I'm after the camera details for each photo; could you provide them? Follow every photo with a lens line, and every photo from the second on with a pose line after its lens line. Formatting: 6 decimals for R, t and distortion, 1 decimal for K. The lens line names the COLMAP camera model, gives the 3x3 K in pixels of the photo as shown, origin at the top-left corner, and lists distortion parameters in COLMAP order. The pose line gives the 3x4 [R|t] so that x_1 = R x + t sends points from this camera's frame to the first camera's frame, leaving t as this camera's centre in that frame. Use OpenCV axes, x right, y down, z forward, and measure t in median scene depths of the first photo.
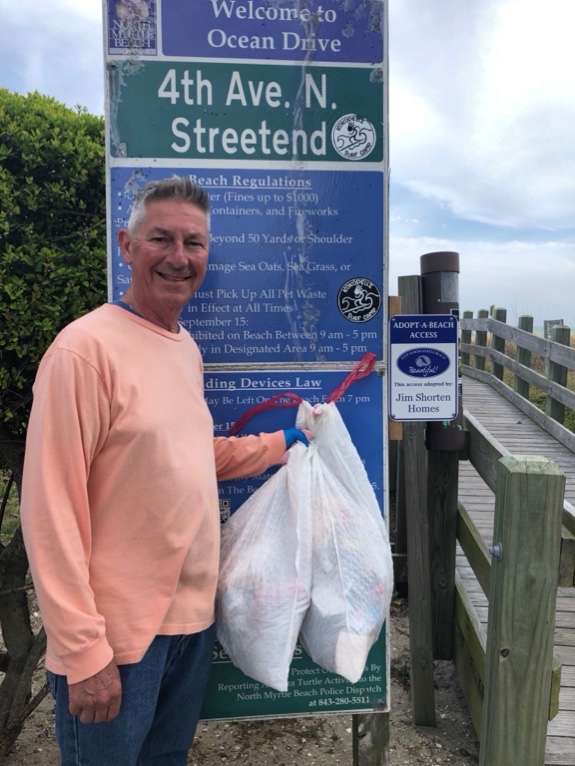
lens RADIAL K [[609.5, 0, 287.5], [0, 609.5, 383.0], [0, 0, 1]] dist [0.003270, 0.010957]
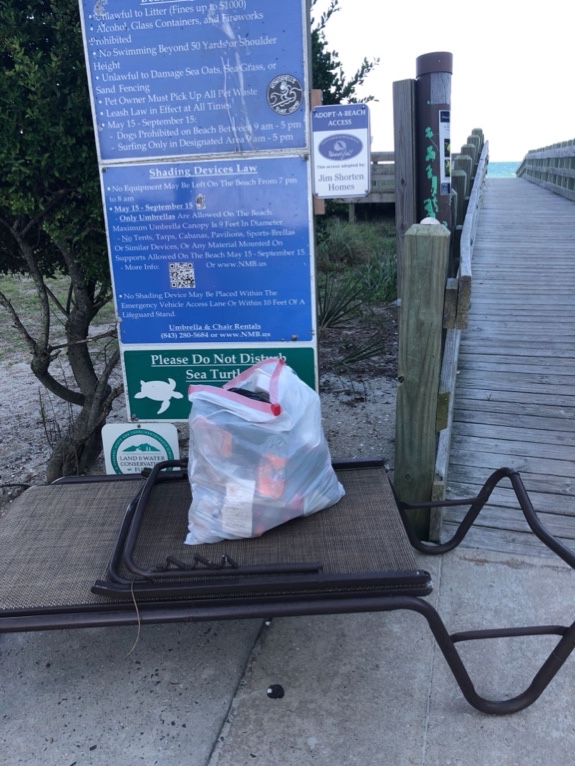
lens RADIAL K [[609.5, 0, 287.5], [0, 609.5, 383.0], [0, 0, 1]] dist [0.003270, 0.010957]
pose [[0.977556, 0.022837, -0.209436, 0.392003], [0.026647, 0.972721, 0.230444, 0.143159], [0.208986, -0.230852, 0.950280, -0.288198]]
